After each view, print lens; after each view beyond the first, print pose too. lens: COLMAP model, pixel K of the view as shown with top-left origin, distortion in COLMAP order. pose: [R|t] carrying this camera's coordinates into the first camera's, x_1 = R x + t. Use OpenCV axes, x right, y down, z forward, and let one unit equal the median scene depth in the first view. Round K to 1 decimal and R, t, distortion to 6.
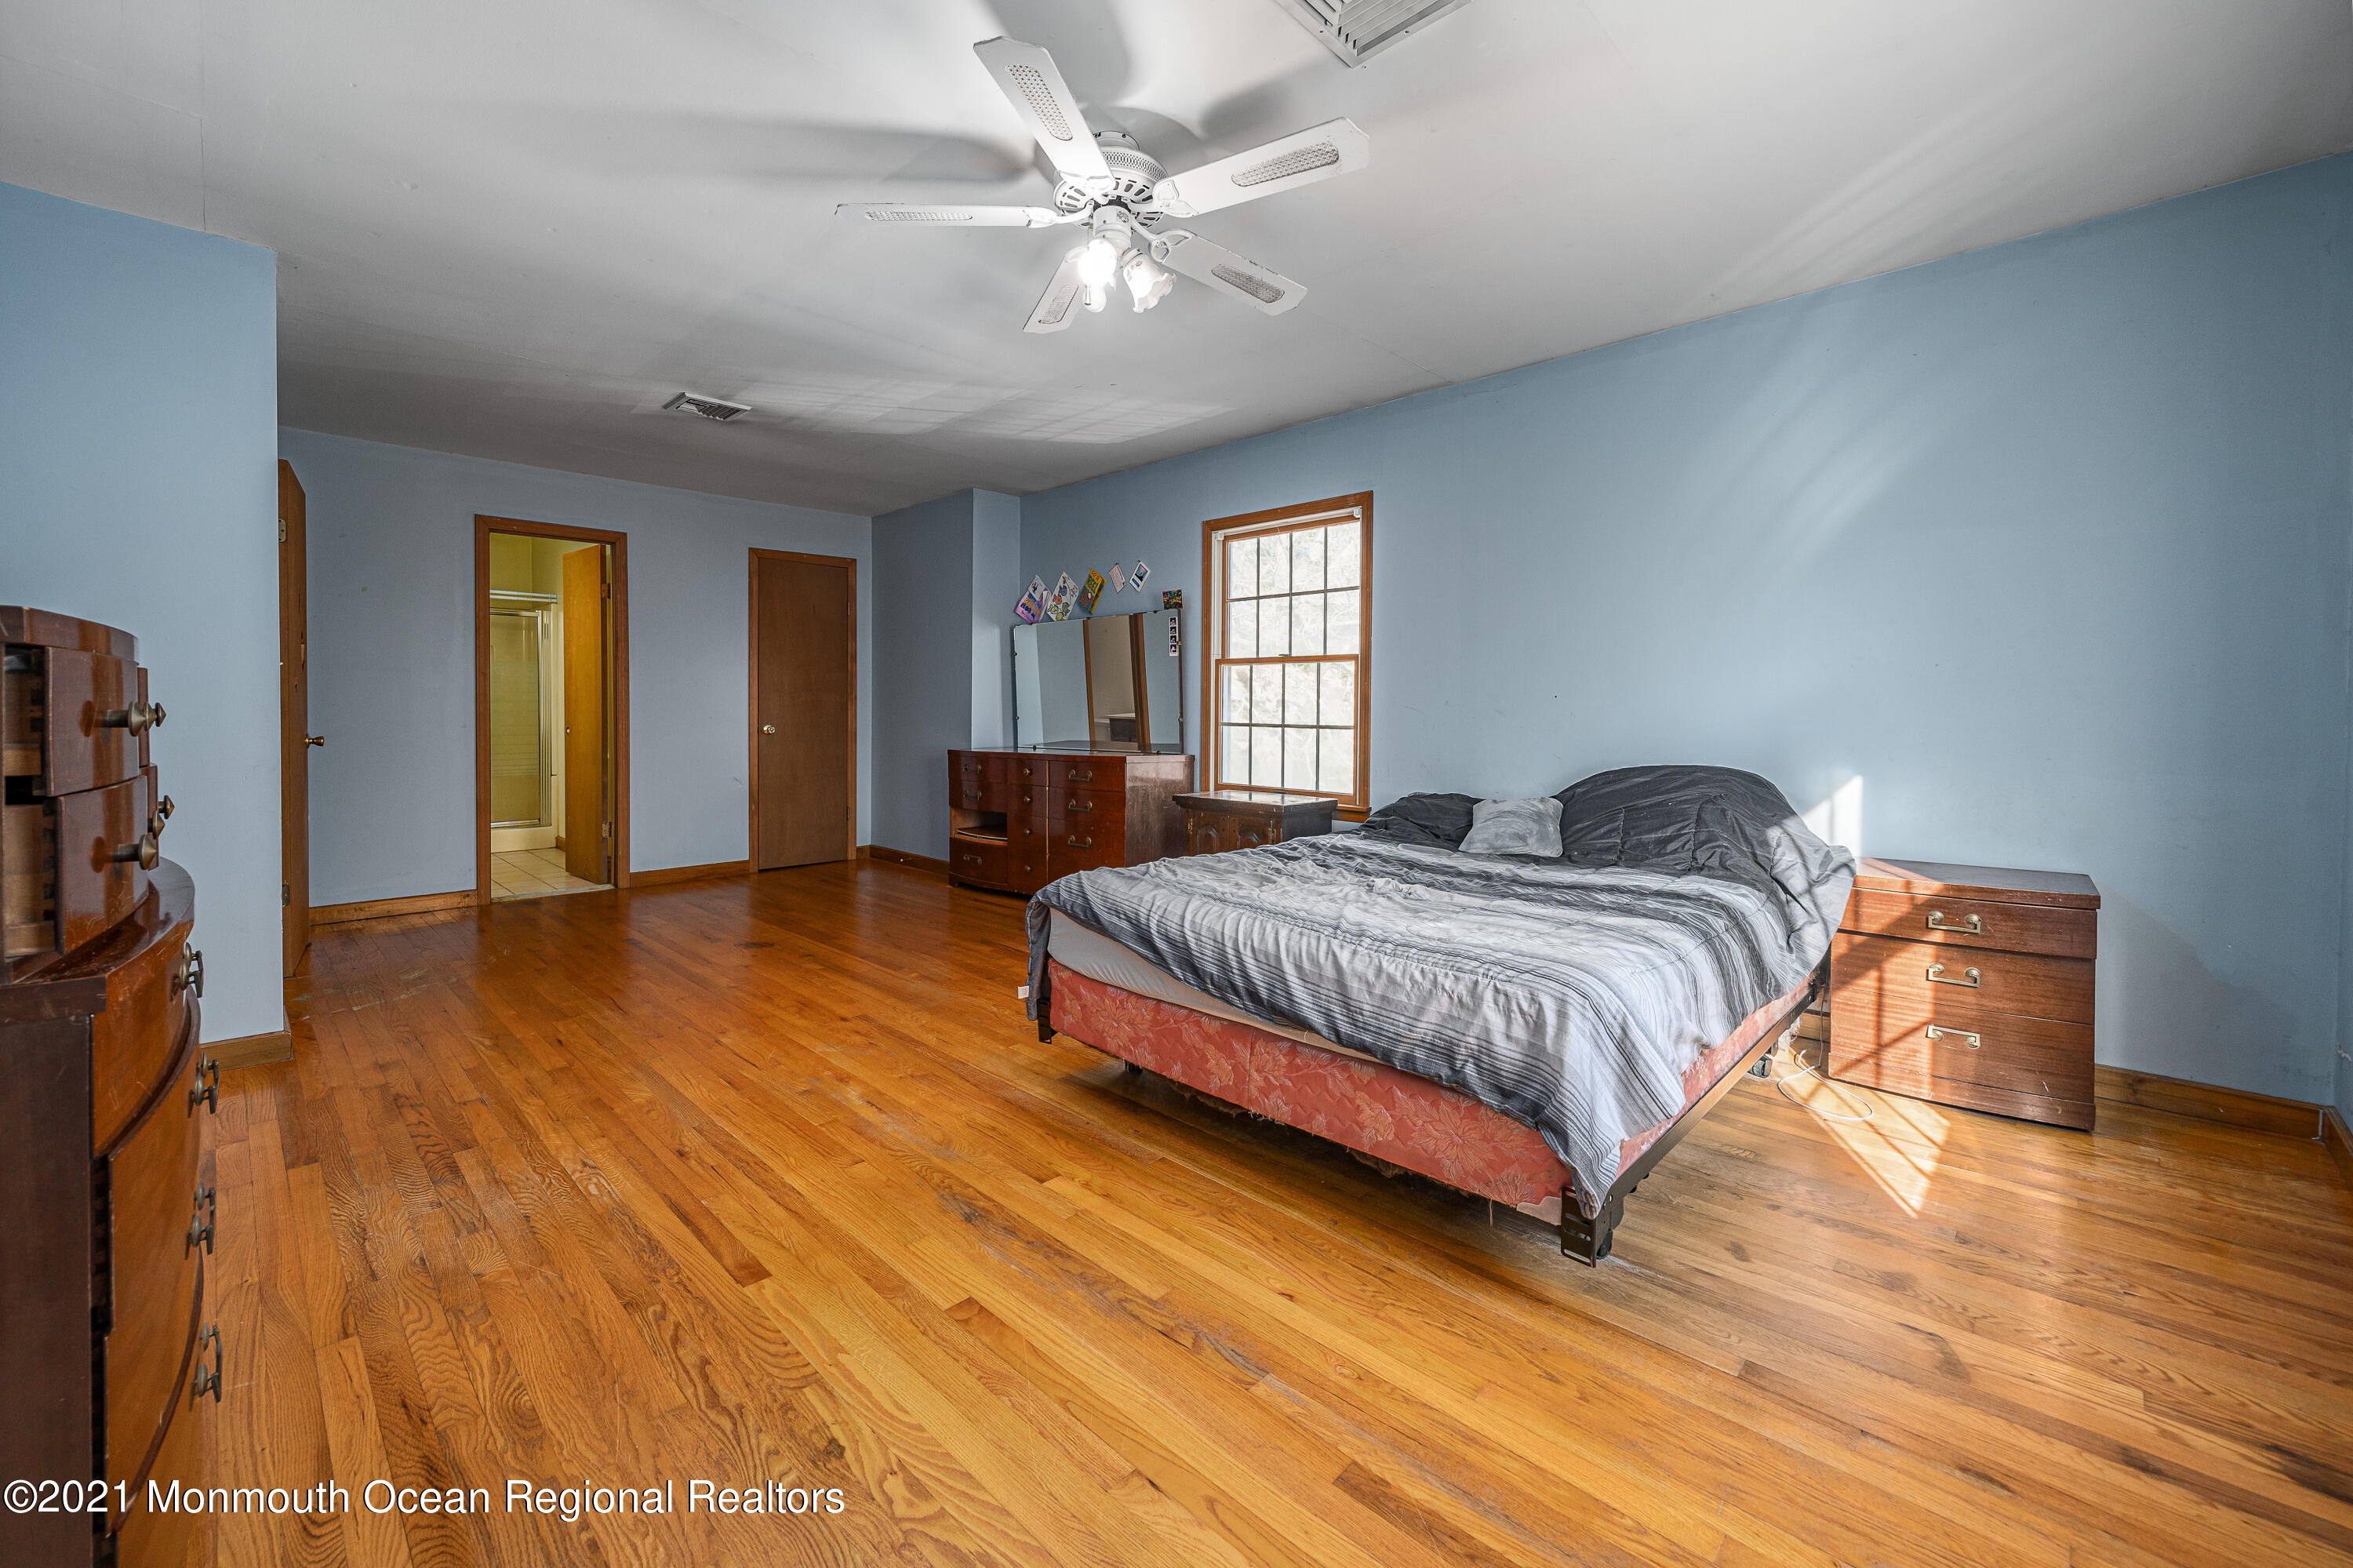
lens RADIAL K [[938.8, 0, 1140.9], [0, 938.8, 705.9], [0, 0, 1]] dist [-0.000252, -0.000125]
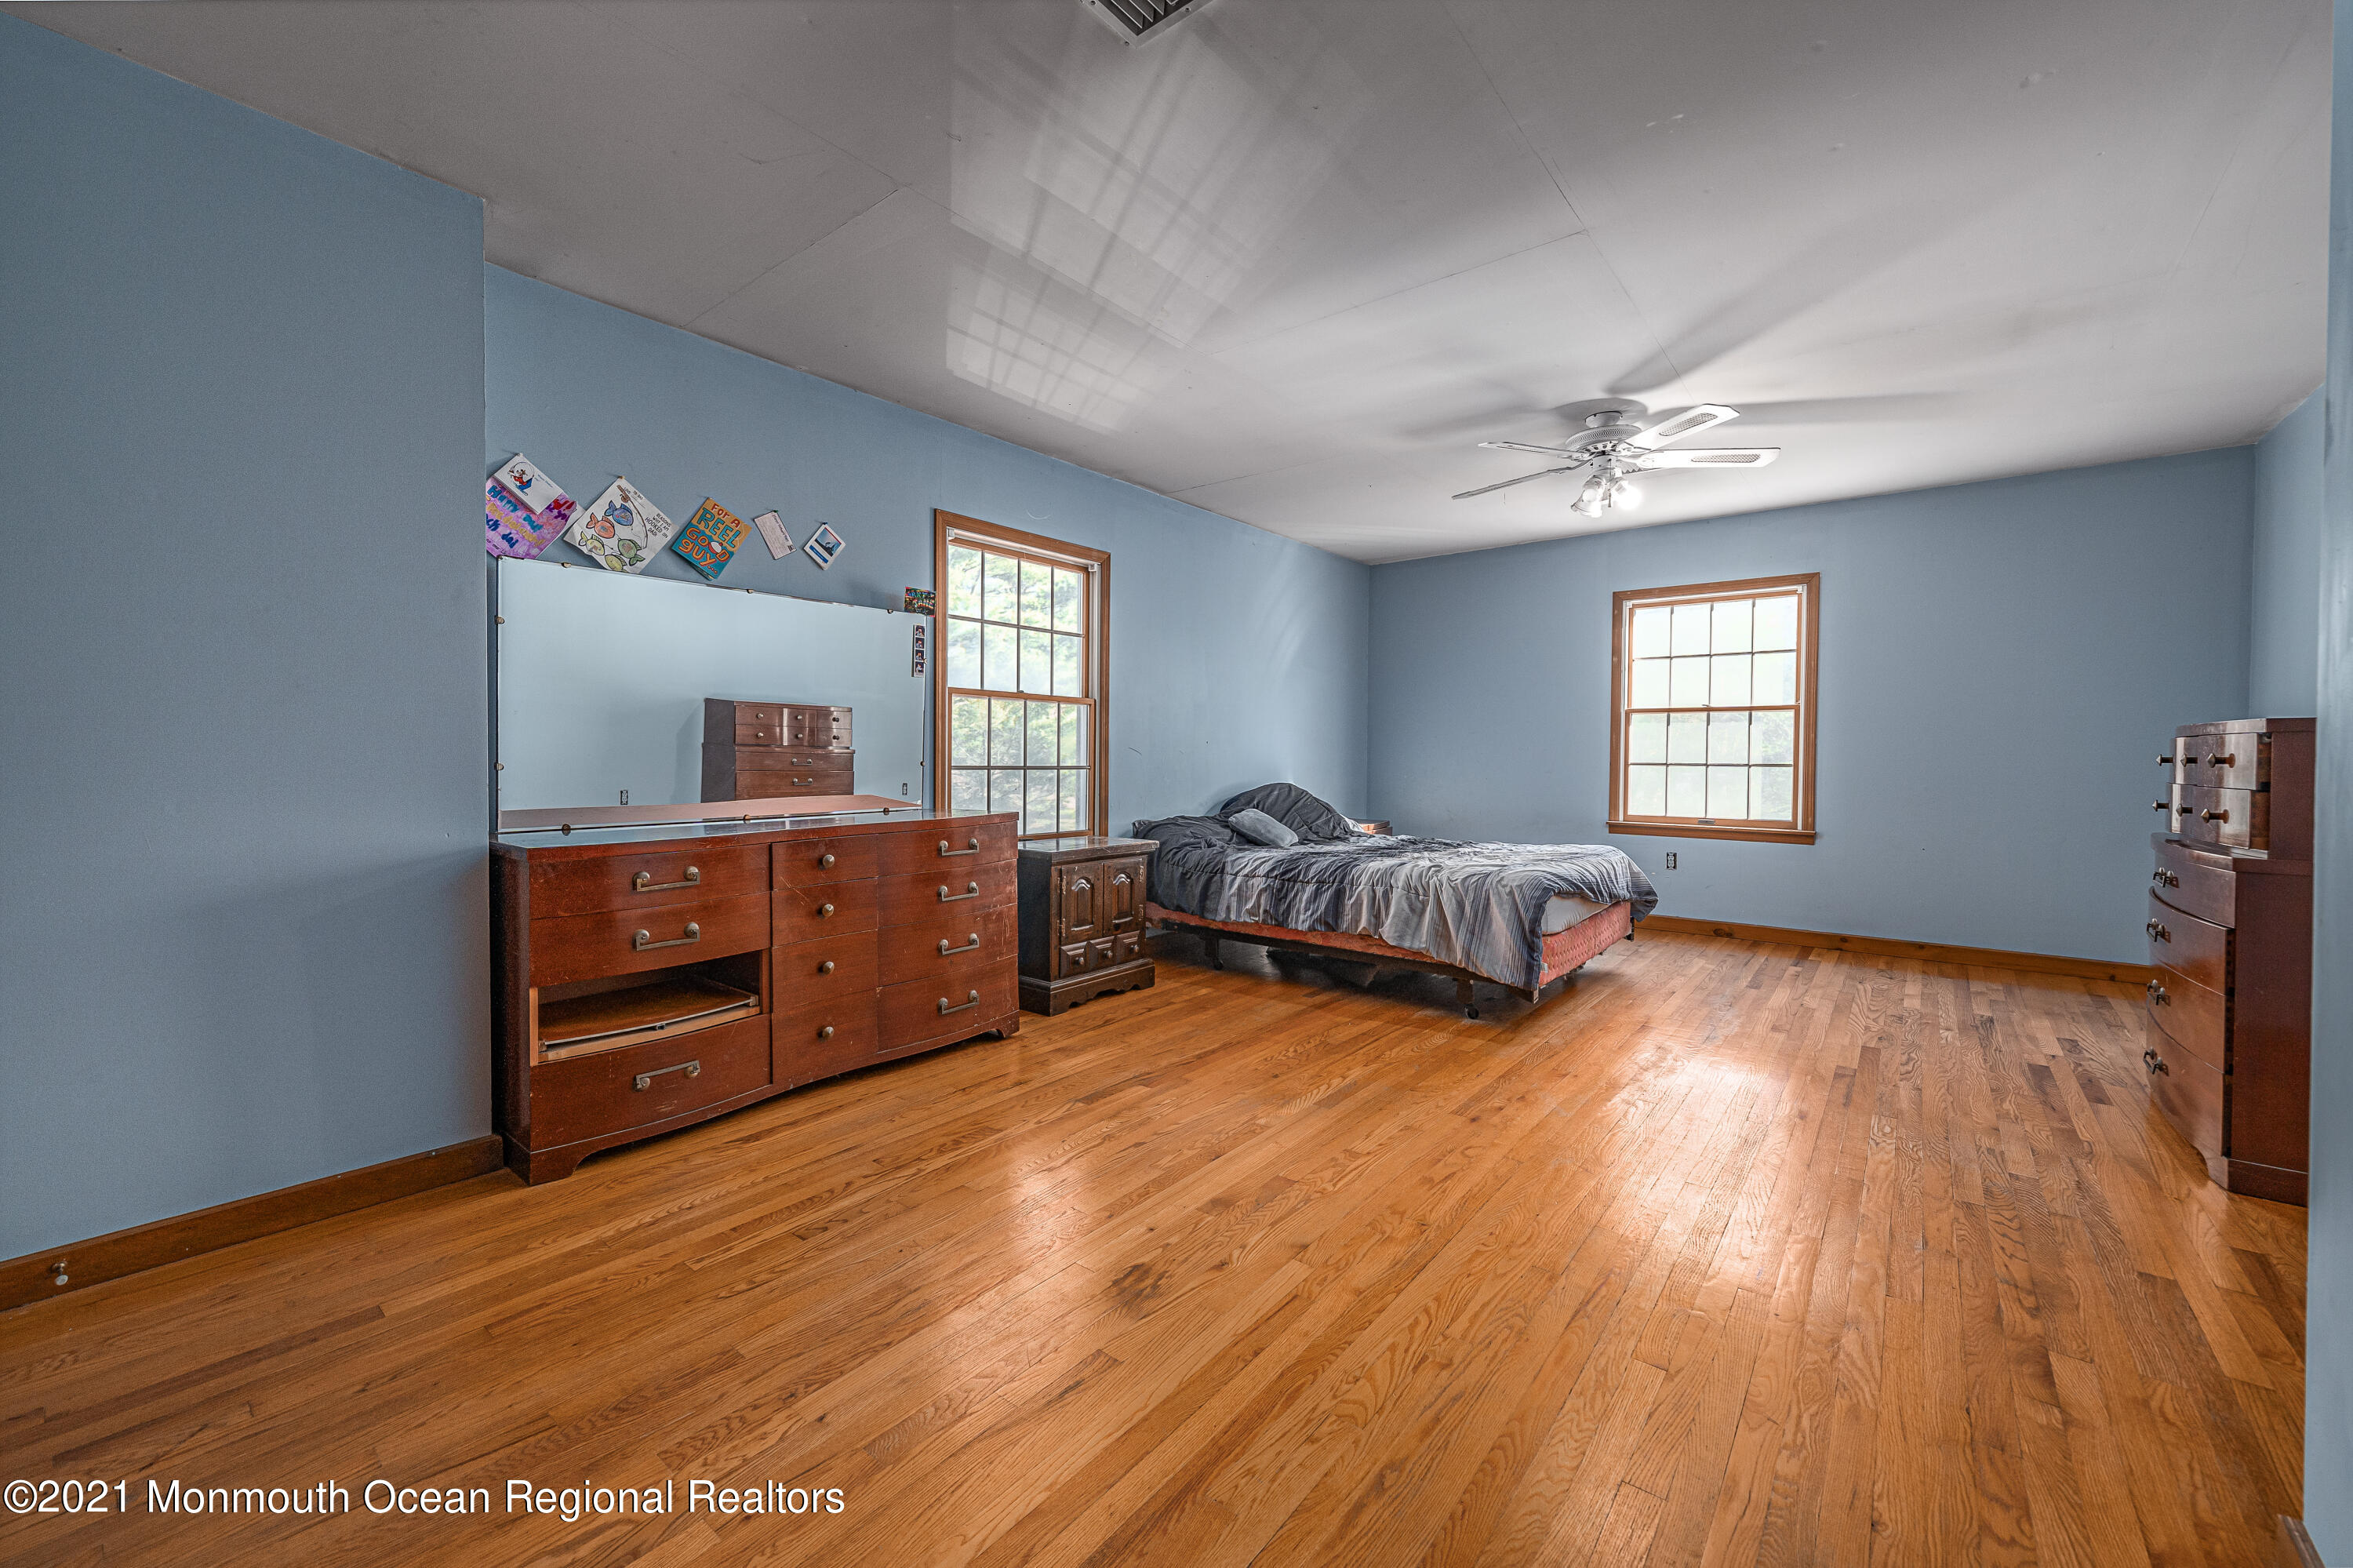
lens RADIAL K [[929.1, 0, 1168.6], [0, 929.1, 763.1], [0, 0, 1]] dist [0.002023, 0.000207]
pose [[-0.114118, -0.019471, 0.993276, -0.776698], [-0.015337, 0.999723, 0.017835, -0.002254], [-0.993349, -0.013199, -0.114385, 0.956008]]
